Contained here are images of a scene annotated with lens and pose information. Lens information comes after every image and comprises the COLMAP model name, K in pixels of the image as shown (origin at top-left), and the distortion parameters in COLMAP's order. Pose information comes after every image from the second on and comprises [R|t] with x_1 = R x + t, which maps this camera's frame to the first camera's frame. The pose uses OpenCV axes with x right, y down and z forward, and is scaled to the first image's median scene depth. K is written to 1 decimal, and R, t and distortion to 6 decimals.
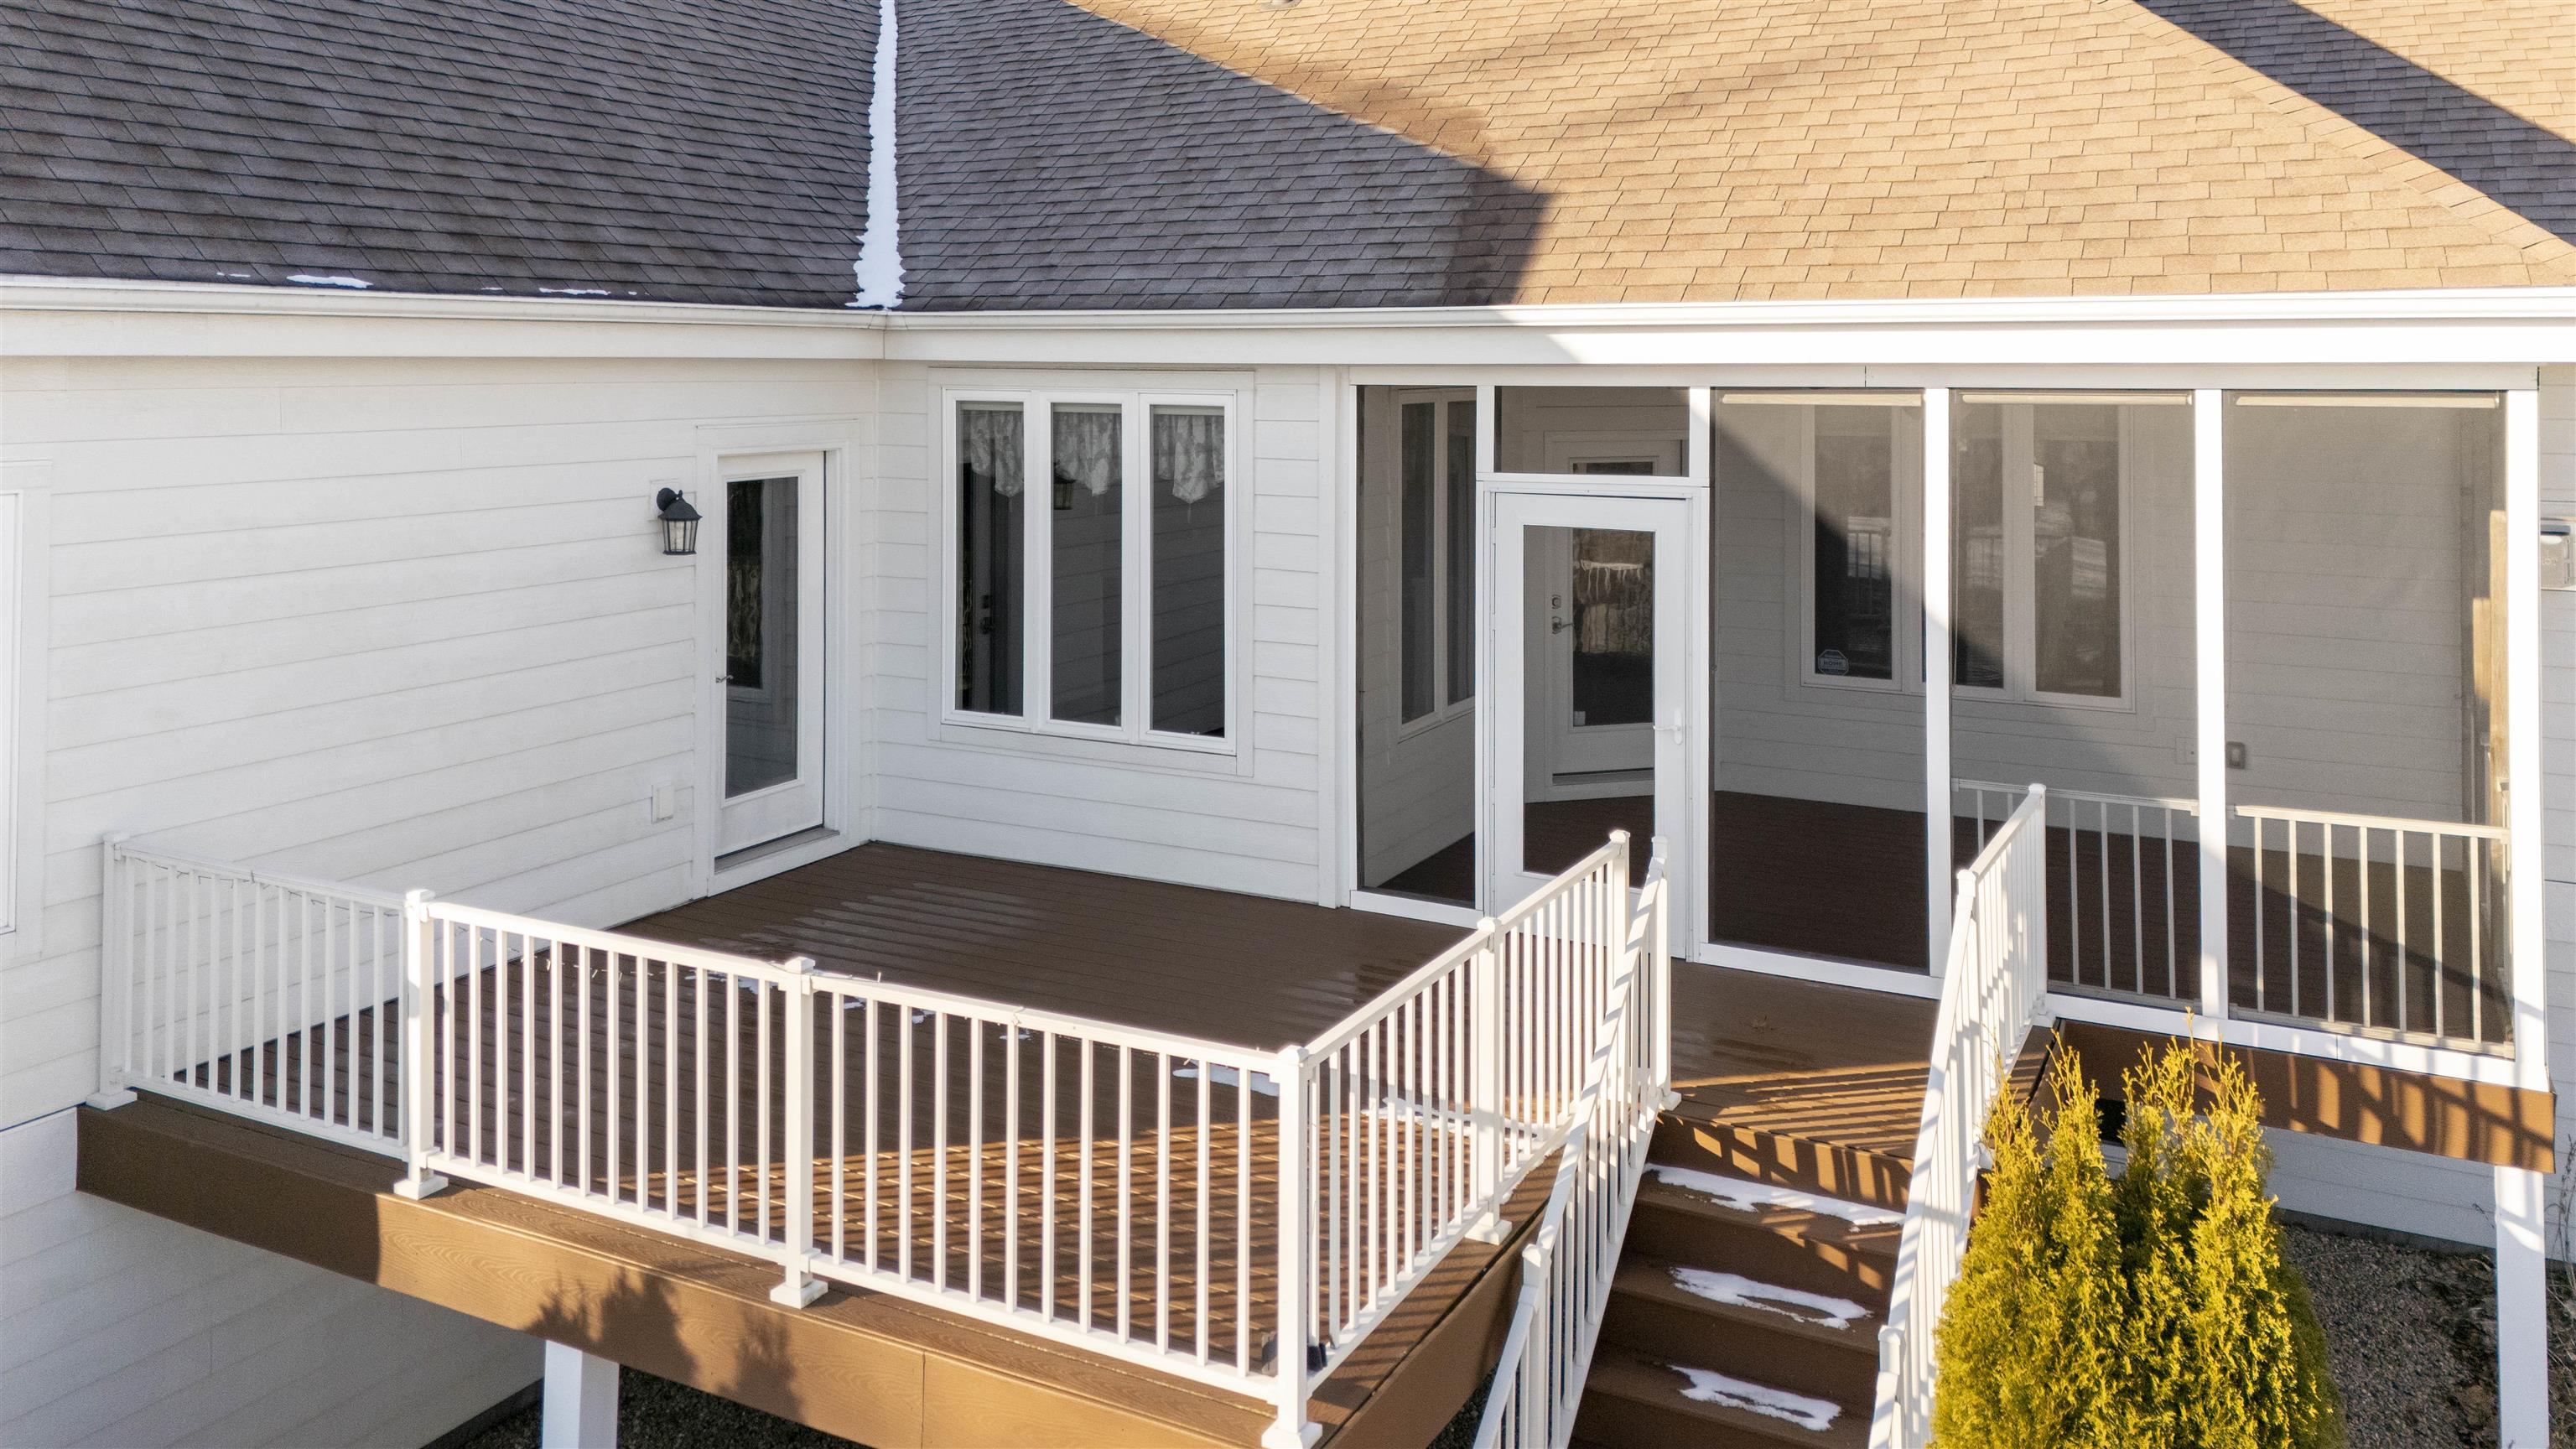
lens RADIAL K [[1993.6, 0, 1289.7], [0, 1993.6, 345.4], [0, 0, 1]] dist [0.000333, 0.002522]
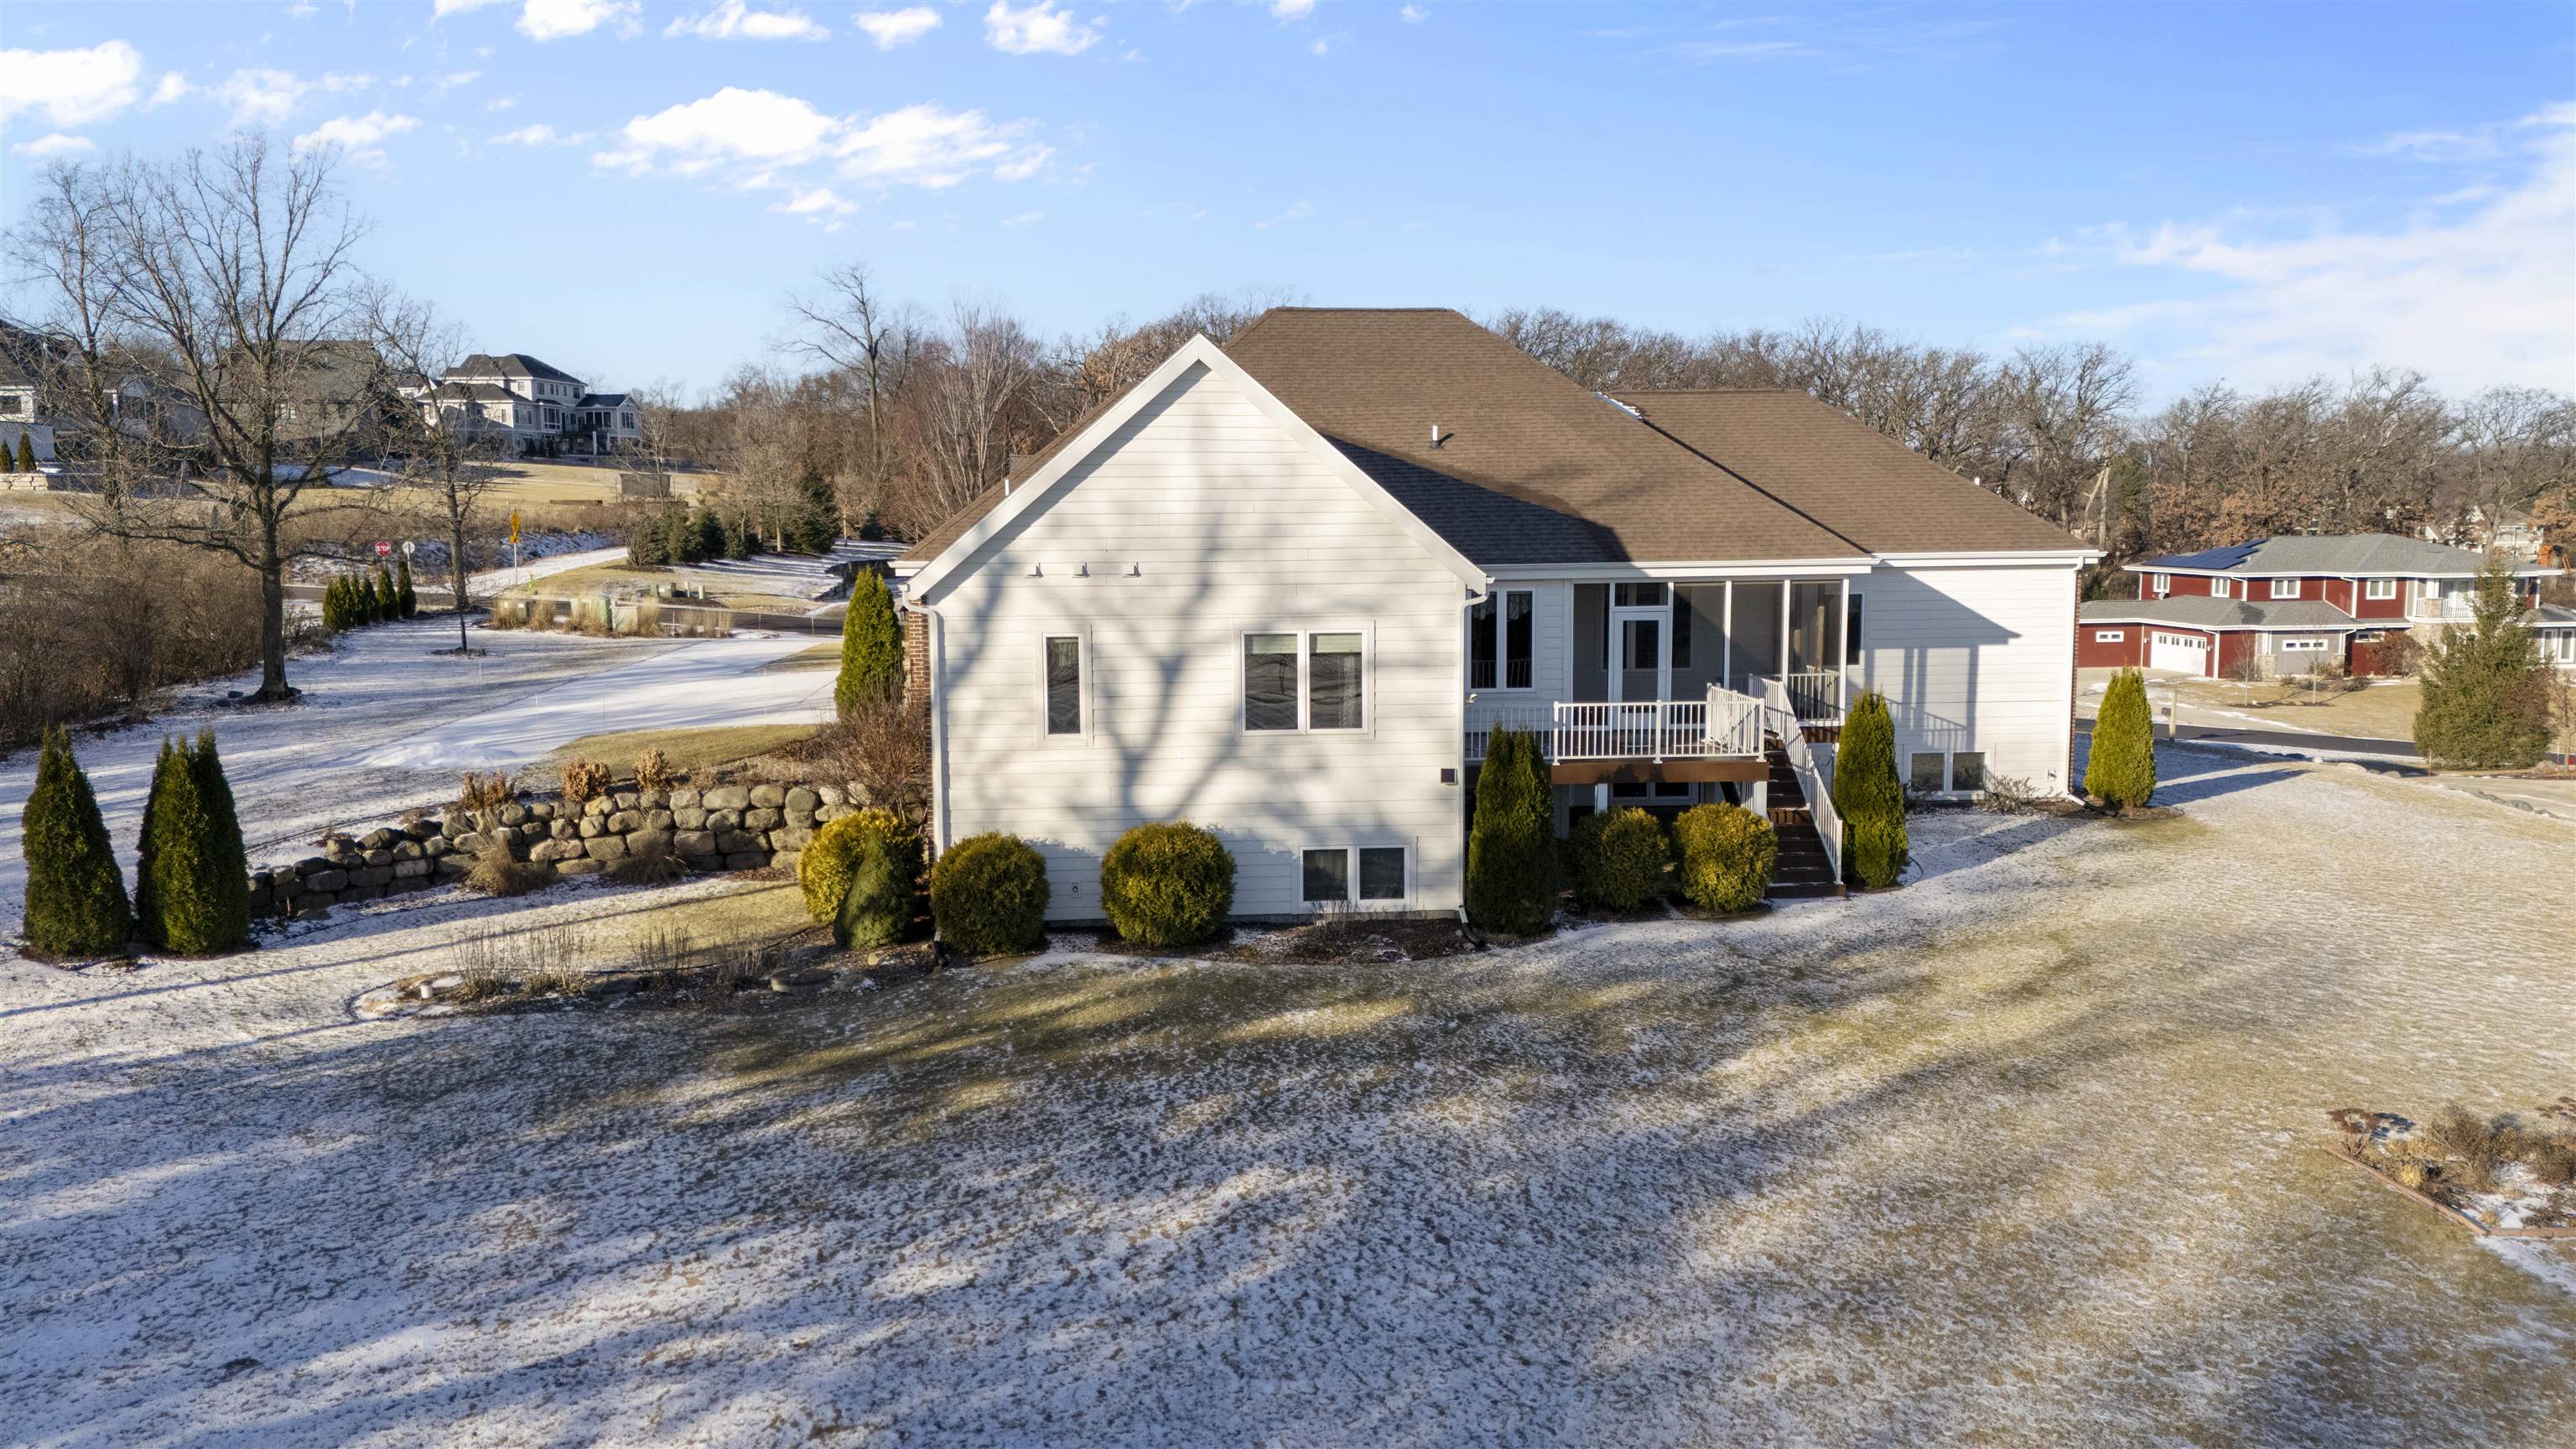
lens RADIAL K [[1889.9, 0, 1295.1], [0, 1889.9, 717.6], [0, 0, 1]] dist [0.075249, -0.072458]
pose [[0.835013, -0.067664, 0.546053, -2.381906], [0.002569, 0.992878, 0.119105, -0.156870], [-0.550224, -0.098051, 0.829241, -1.657336]]
